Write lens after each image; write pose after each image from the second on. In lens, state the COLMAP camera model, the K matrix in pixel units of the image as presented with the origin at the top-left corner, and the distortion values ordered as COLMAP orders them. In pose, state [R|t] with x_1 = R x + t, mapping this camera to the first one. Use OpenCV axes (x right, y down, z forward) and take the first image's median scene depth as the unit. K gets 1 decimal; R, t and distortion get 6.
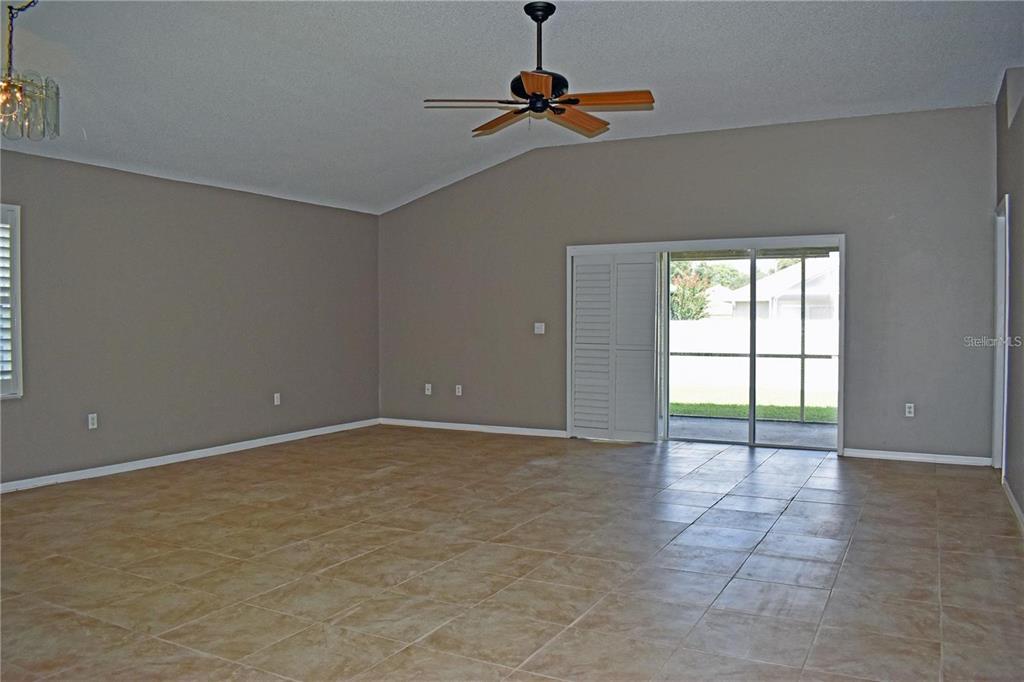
lens RADIAL K [[797.4, 0, 512.0], [0, 797.4, 341.0], [0, 0, 1]] dist [-0.094445, 0.012525]
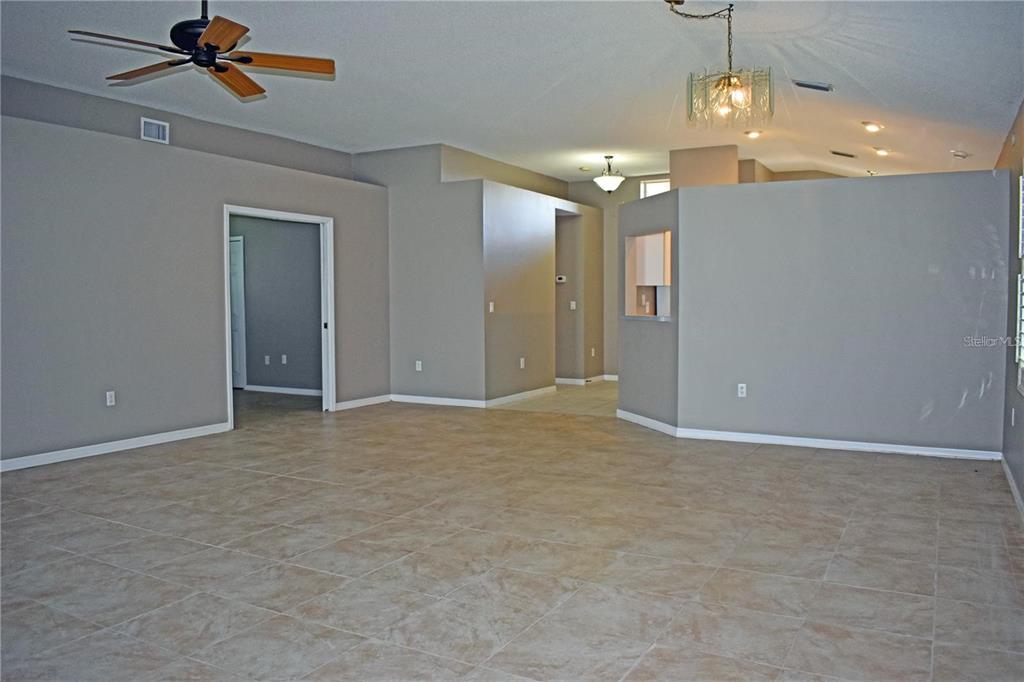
lens RADIAL K [[797.4, 0, 512.0], [0, 797.4, 341.0], [0, 0, 1]] dist [-0.094445, 0.012525]
pose [[-0.999825, 0.004409, 0.018202, -0.355612], [0.005824, 0.996899, 0.078480, -0.051870], [-0.017800, 0.078572, -0.996750, 2.057083]]
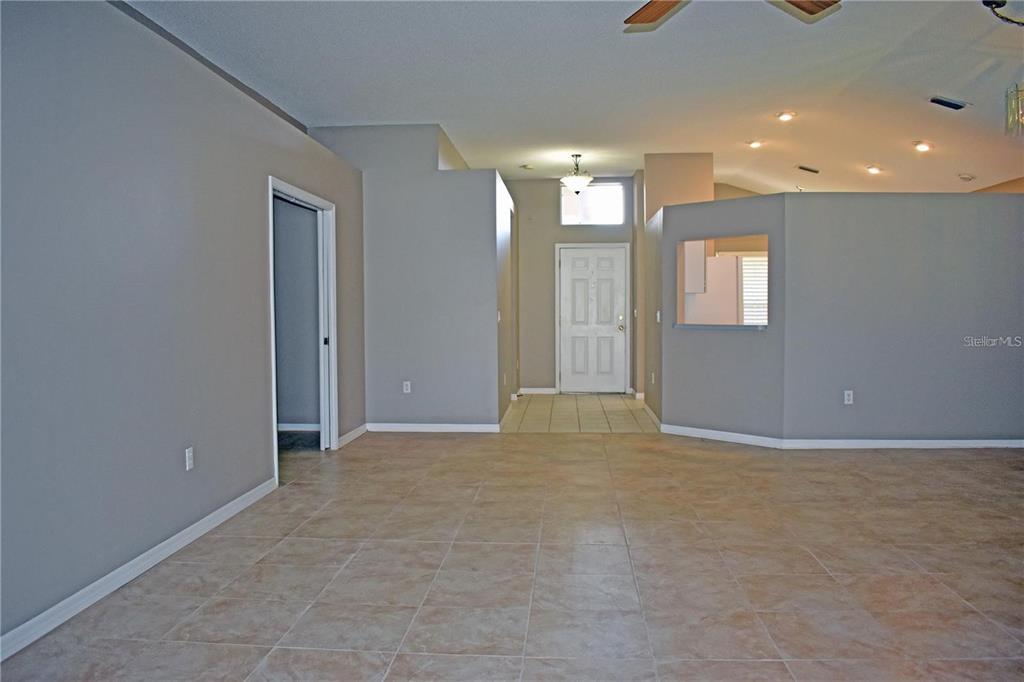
lens RADIAL K [[797.4, 0, 512.0], [0, 797.4, 341.0], [0, 0, 1]] dist [-0.094445, 0.012525]
pose [[-0.914471, 0.024171, -0.403930, 0.479051], [-0.003507, 0.997704, 0.067642, -0.043787], [0.404637, 0.063273, -0.912286, 1.631086]]
